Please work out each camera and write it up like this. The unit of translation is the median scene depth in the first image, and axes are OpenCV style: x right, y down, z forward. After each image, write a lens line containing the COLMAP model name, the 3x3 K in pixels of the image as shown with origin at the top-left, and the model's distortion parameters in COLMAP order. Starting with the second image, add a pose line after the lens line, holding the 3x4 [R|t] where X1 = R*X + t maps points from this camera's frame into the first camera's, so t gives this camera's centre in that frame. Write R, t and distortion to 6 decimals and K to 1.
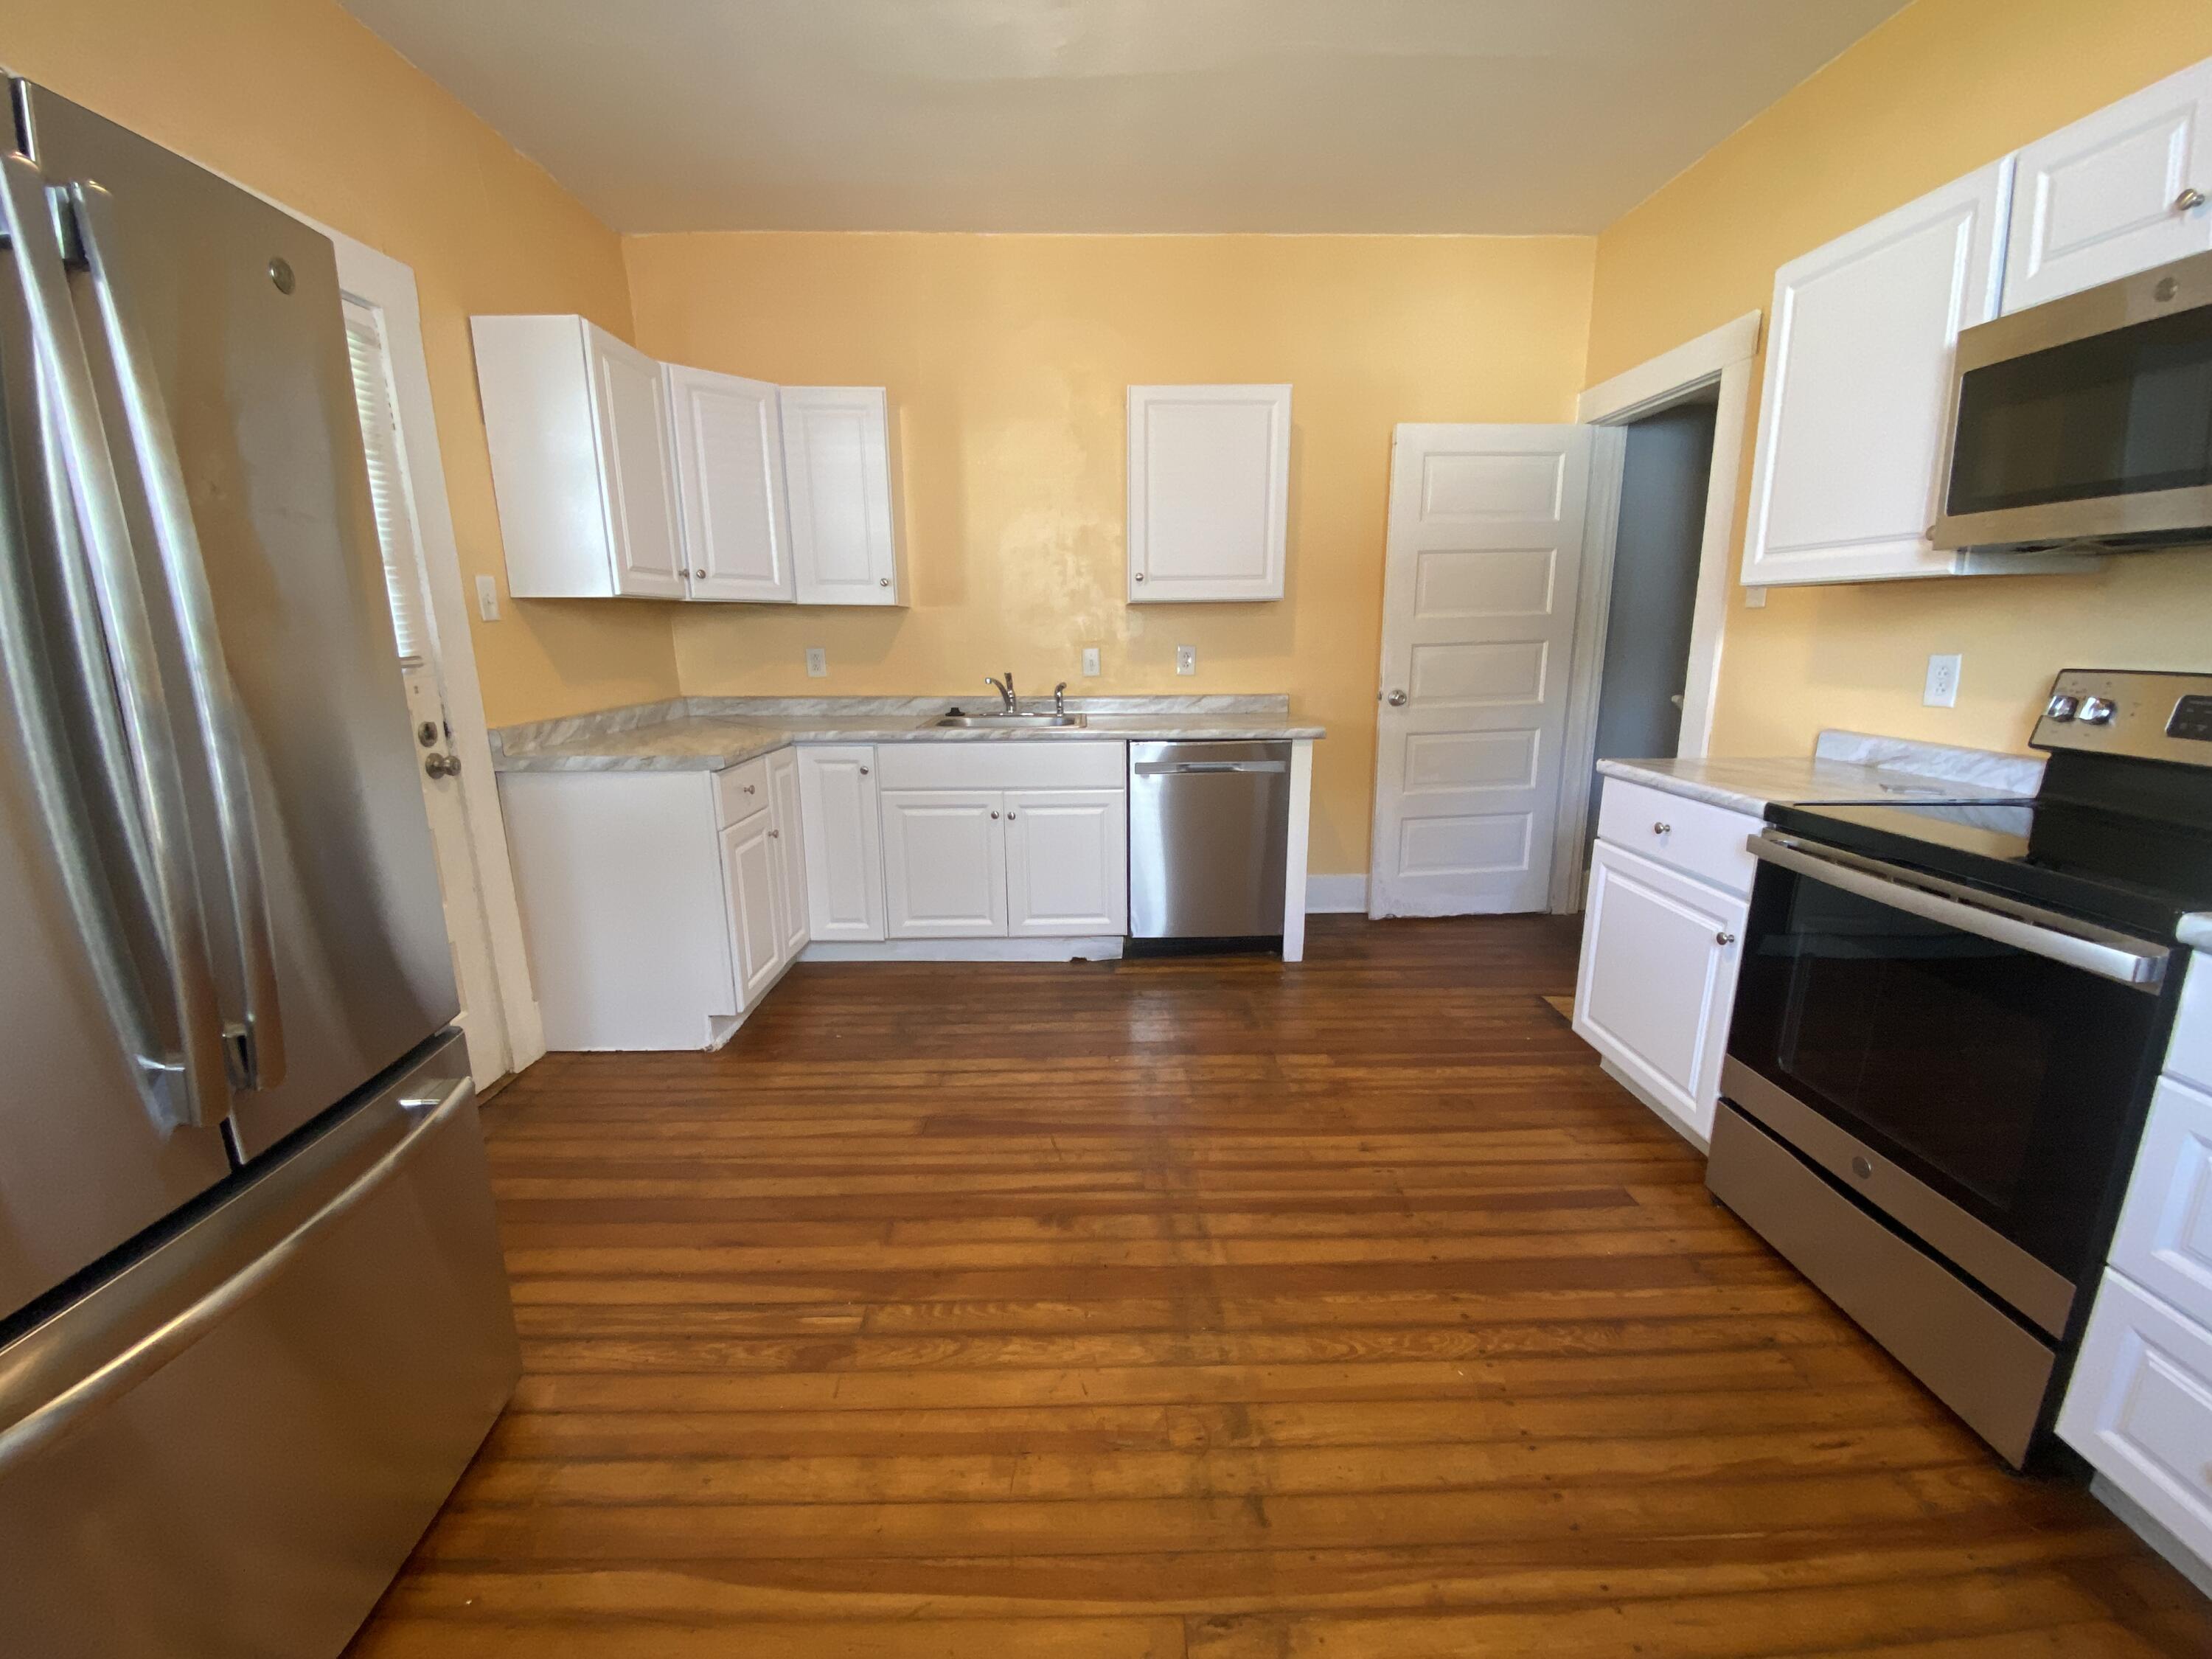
lens RADIAL K [[890.1, 0, 1109.9], [0, 890.1, 843.3], [0, 0, 1]] dist [0.044791, -0.034047]
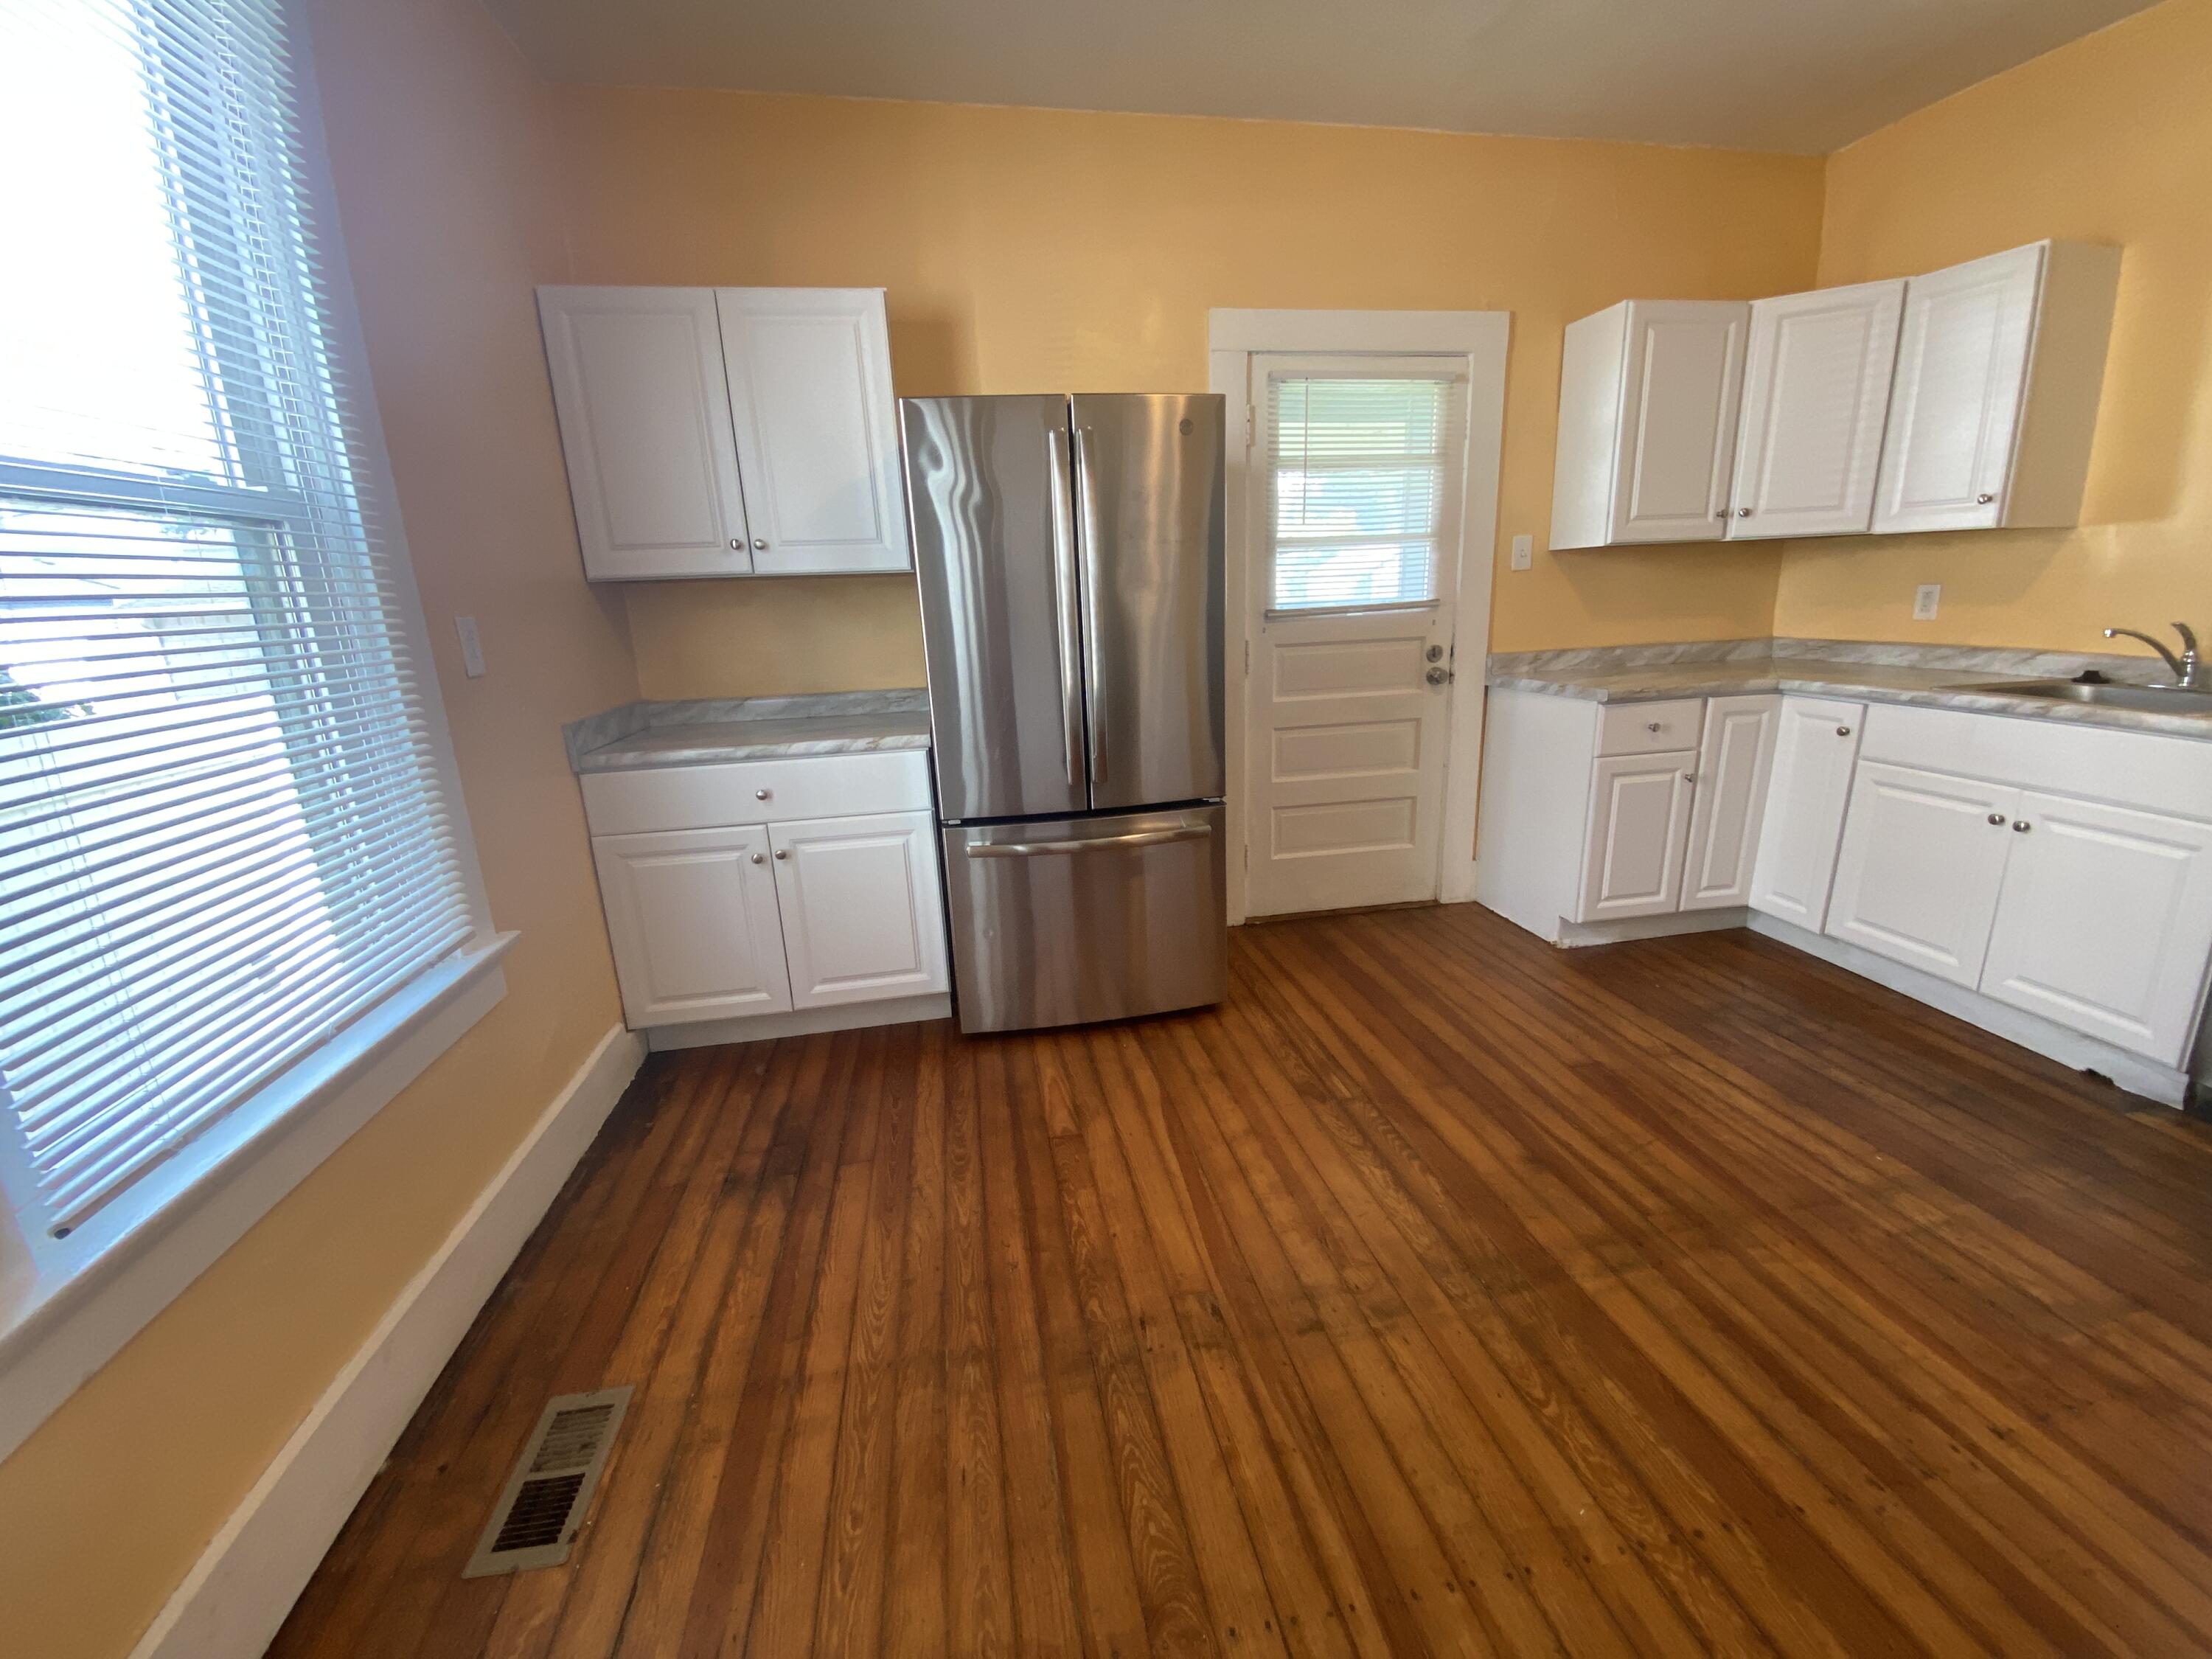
lens RADIAL K [[890.1, 0, 1109.9], [0, 890.1, 843.3], [0, 0, 1]] dist [0.044791, -0.034047]
pose [[0.166054, 0.261455, -0.950825, 0.567148], [-0.195943, 0.953733, 0.228035, -0.049661], [0.966454, 0.148441, 0.209601, 0.206863]]
